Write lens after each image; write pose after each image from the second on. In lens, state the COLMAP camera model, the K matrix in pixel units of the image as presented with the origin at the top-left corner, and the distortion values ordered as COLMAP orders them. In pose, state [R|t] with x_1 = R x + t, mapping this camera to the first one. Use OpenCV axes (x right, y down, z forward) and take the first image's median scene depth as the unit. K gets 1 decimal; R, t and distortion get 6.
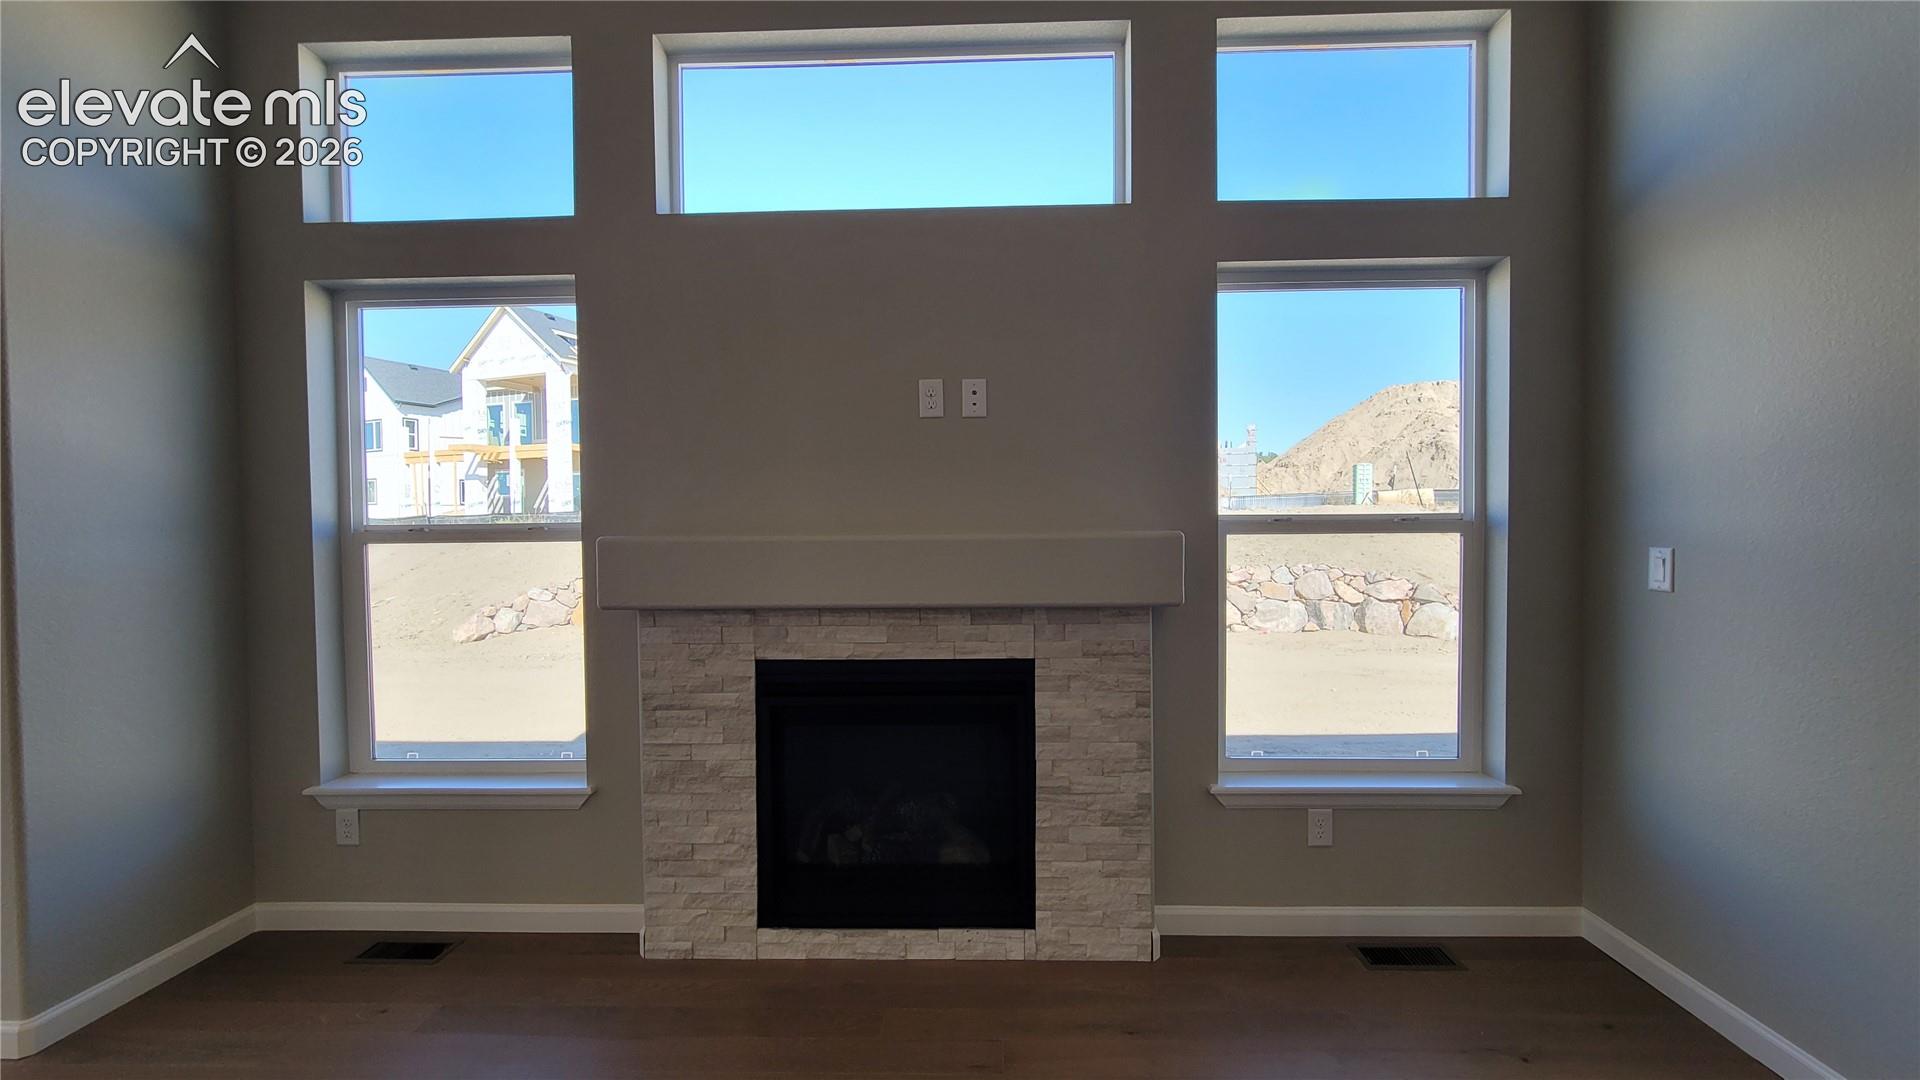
lens RADIAL K [[780.1, 0, 966.8], [0, 780.1, 540.1], [0, 0, 1]] dist [-0.001510, -0.000463]
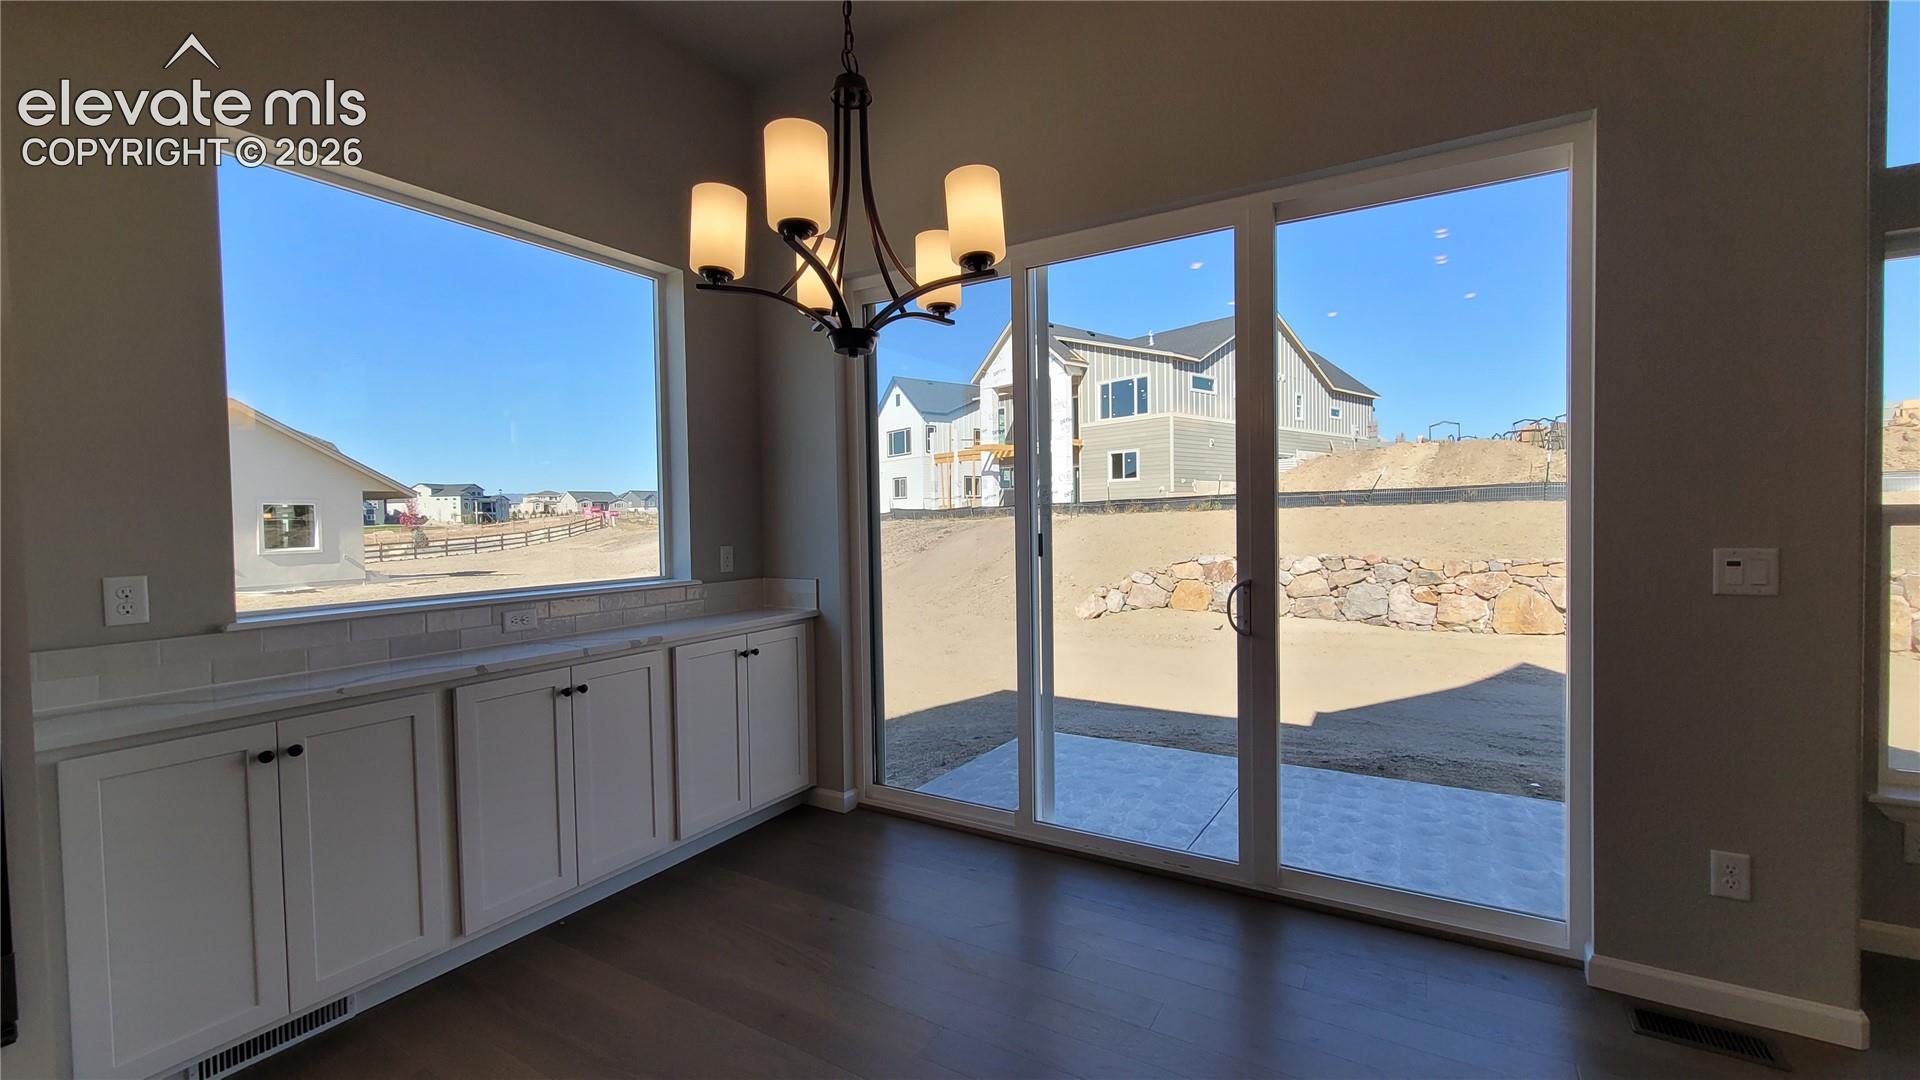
lens RADIAL K [[780.1, 0, 964.4], [0, 780.1, 542.5], [0, 0, 1]] dist [-0.001510, -0.000463]
pose [[0.873145, 0.011142, -0.487333, -1.330152], [-0.002691, 0.999834, 0.018039, 0.011870], [0.487453, -0.014439, 0.873030, -0.301050]]
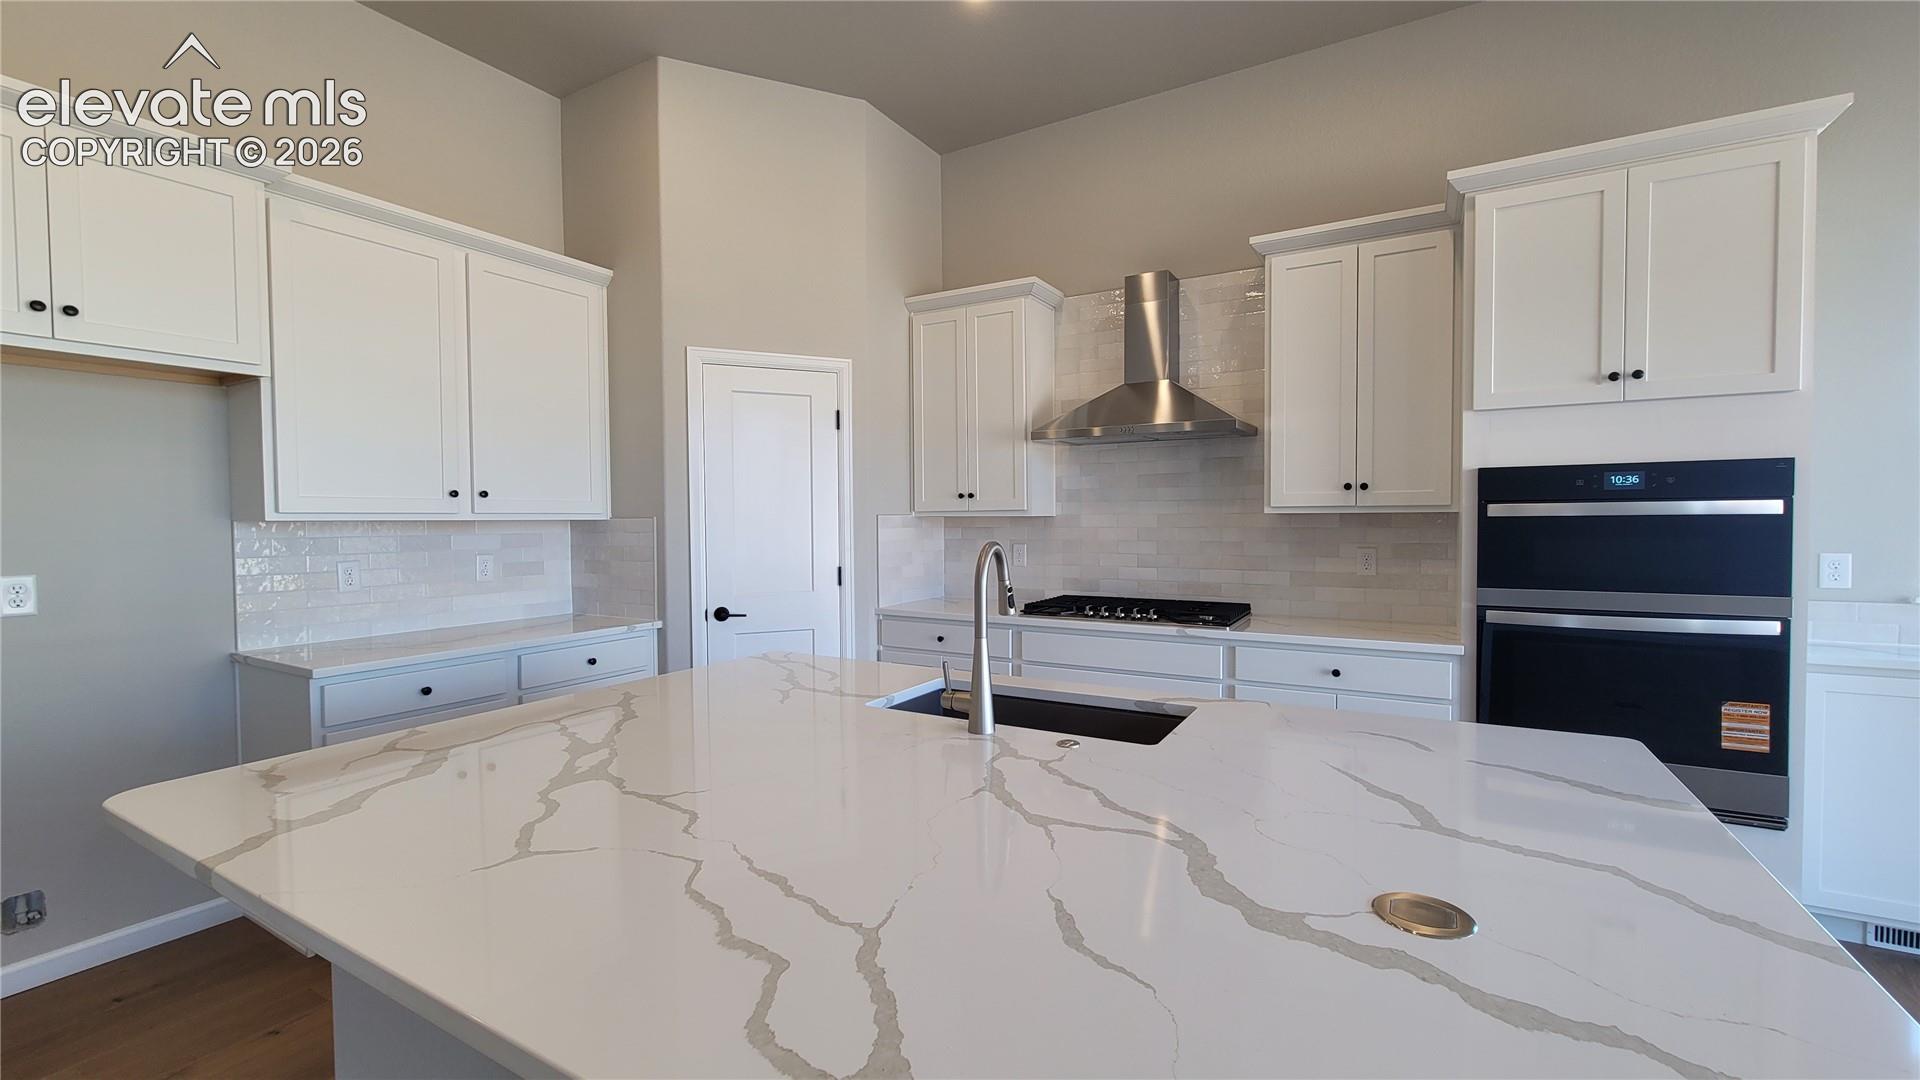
lens RADIAL K [[780.1, 0, 965.8], [0, 780.1, 540.6], [0, 0, 1]] dist [-0.001510, -0.000463]
pose [[-0.473378, 0.038798, -0.880005, -0.952467], [-0.005820, 0.998870, 0.047170, 0.002049], [0.880840, 0.027451, -0.472617, -0.569651]]
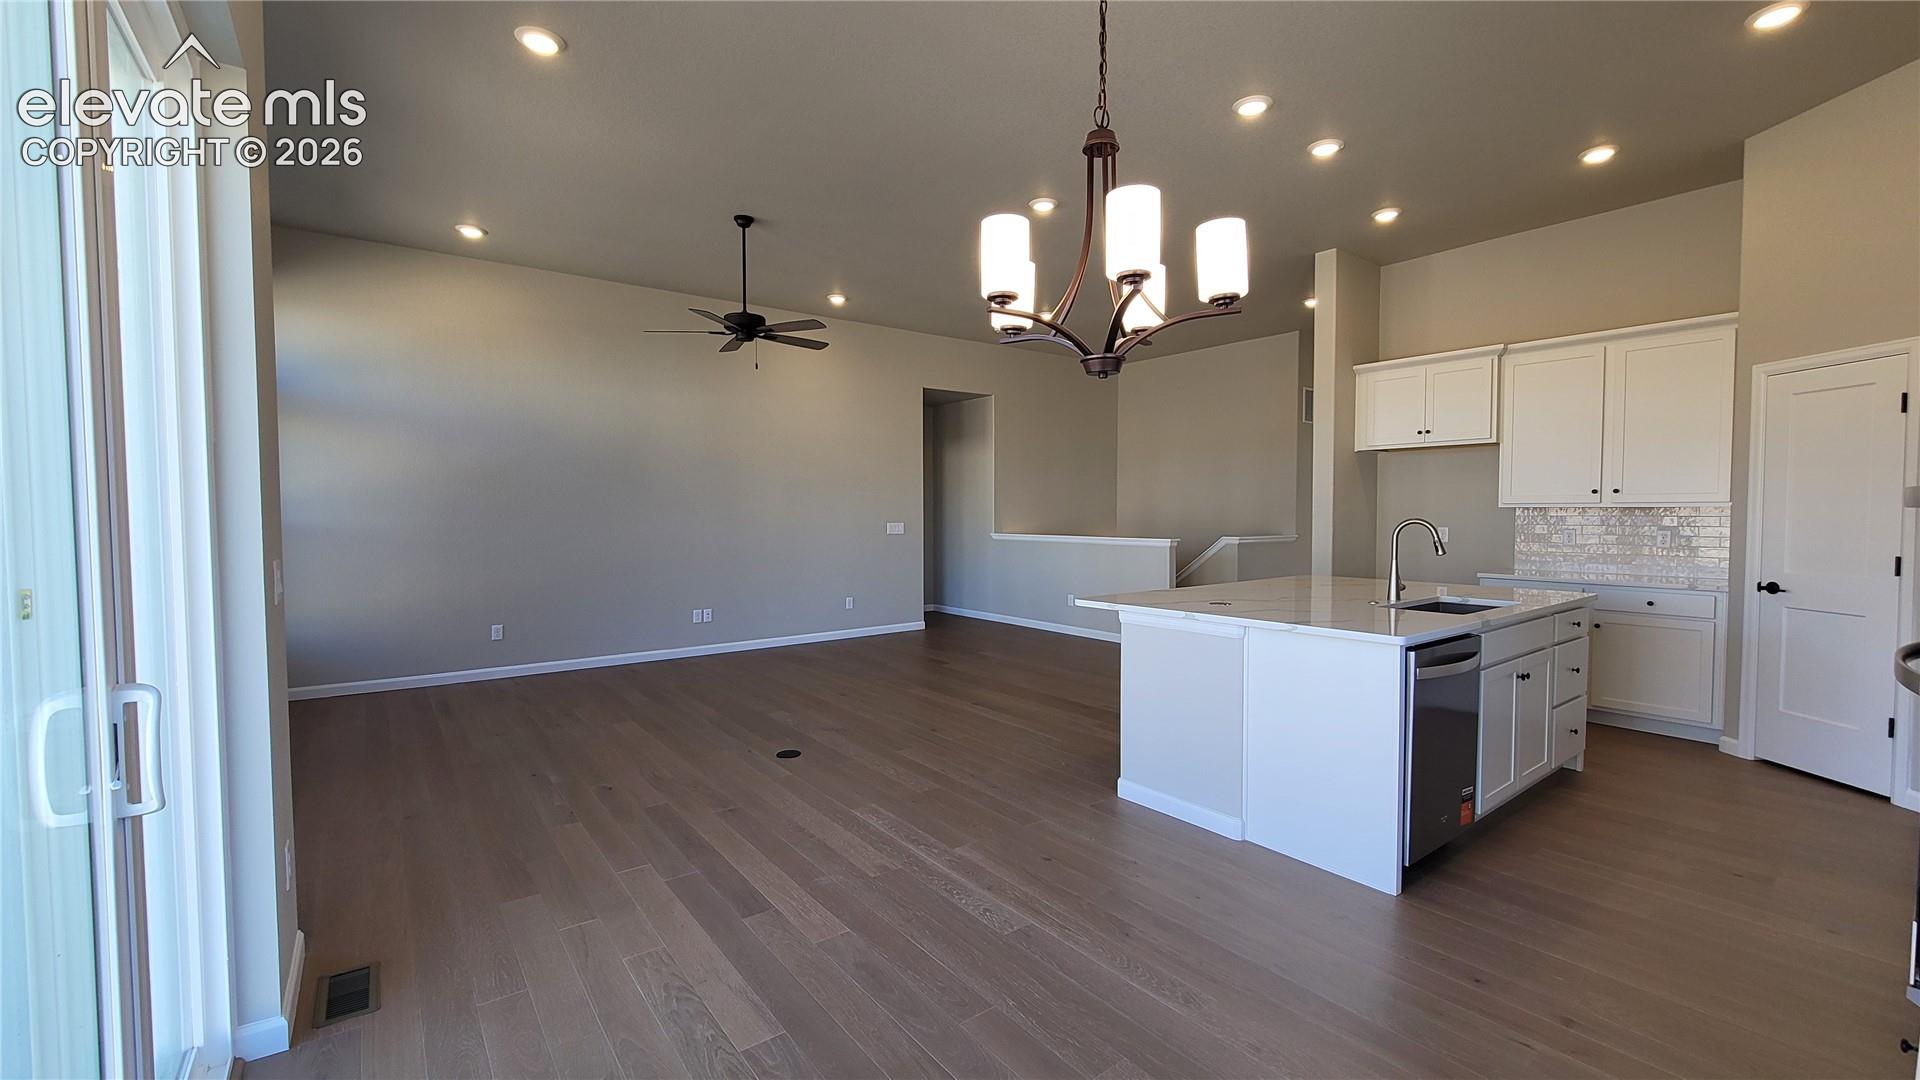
lens RADIAL K [[780.1, 0, 963.9], [0, 780.1, 537.9], [0, 0, 1]] dist [-0.001510, -0.000463]
pose [[-0.631104, -0.014826, 0.775557, -2.163217], [0.024430, 0.998942, 0.038975, -0.006871], [-0.775314, 0.043544, -0.630074, 0.716474]]
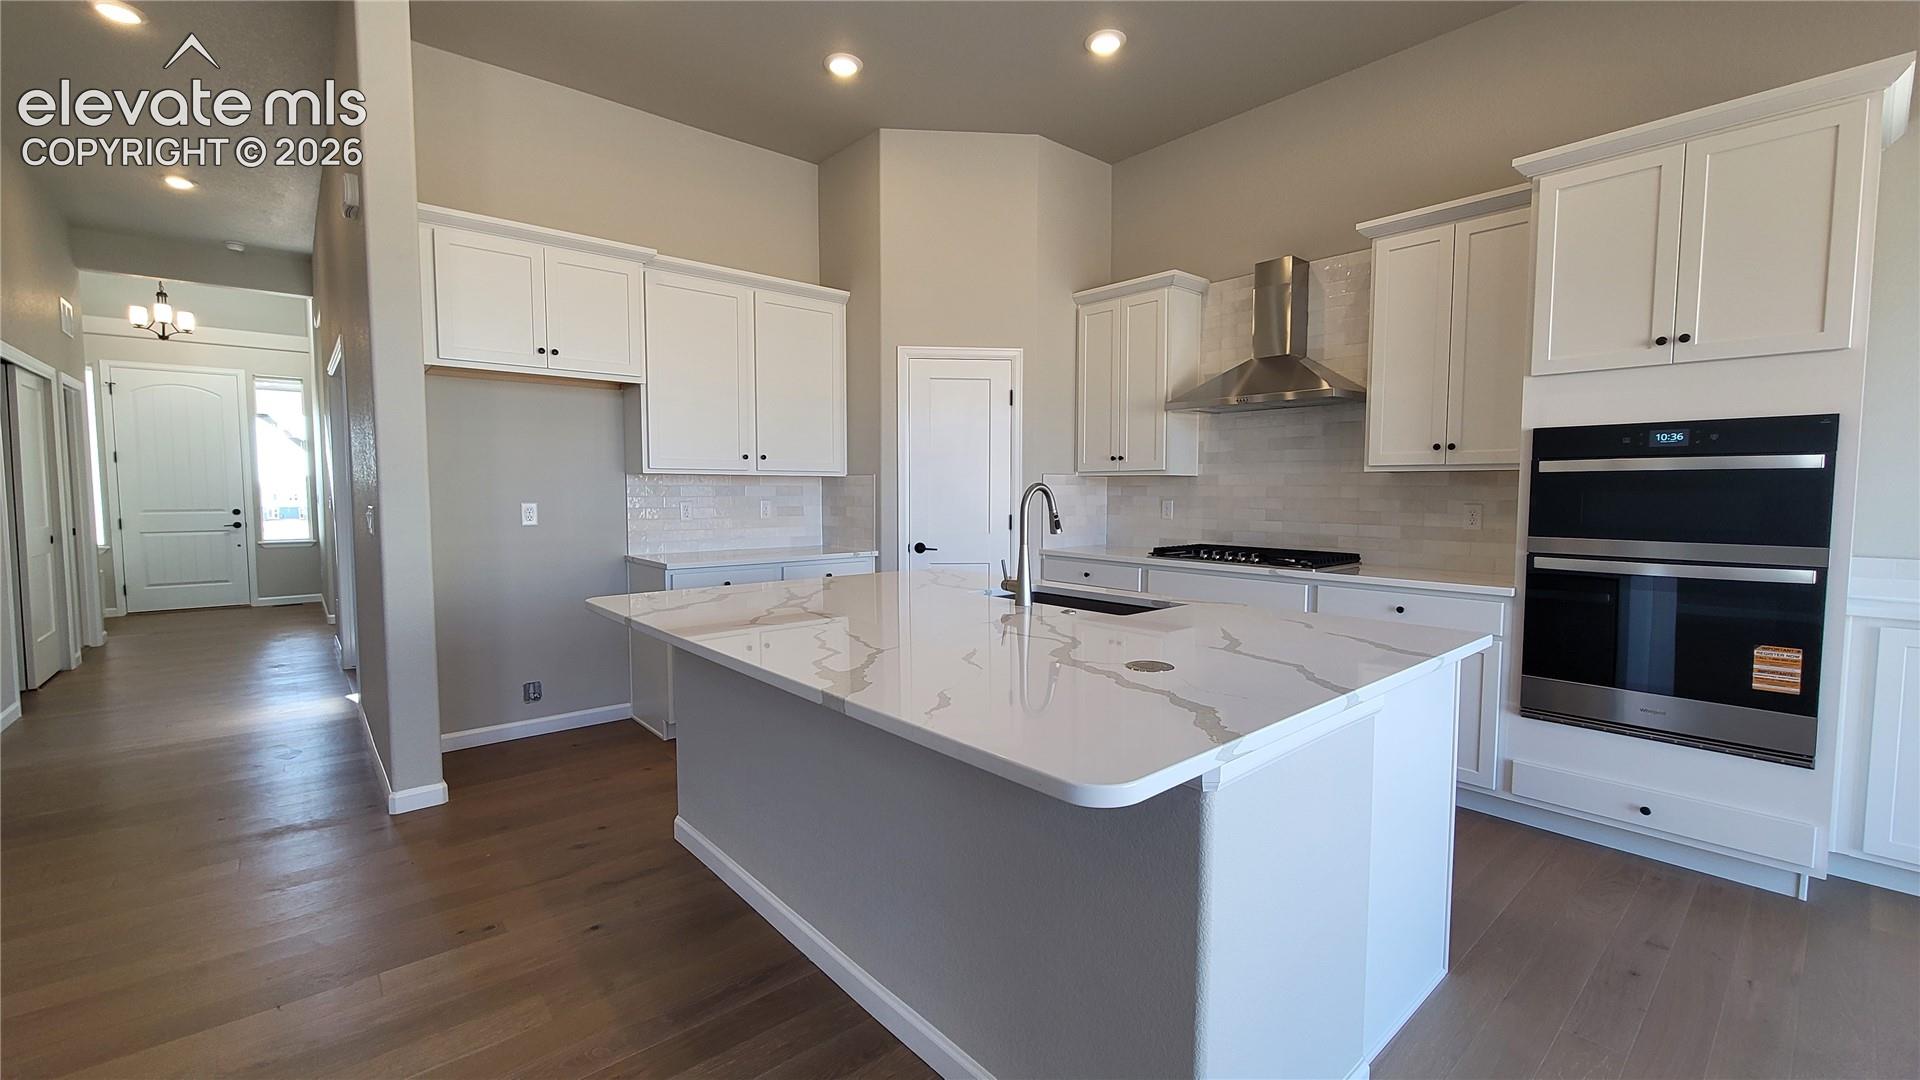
lens RADIAL K [[780.1, 0, 965.3], [0, 780.1, 540.4], [0, 0, 1]] dist [-0.001510, -0.000463]
pose [[-0.733882, 0.053665, -0.677154, -0.793508], [-0.008094, 0.996113, 0.087714, 0.020905], [0.679229, 0.069853, -0.730595, -0.184234]]
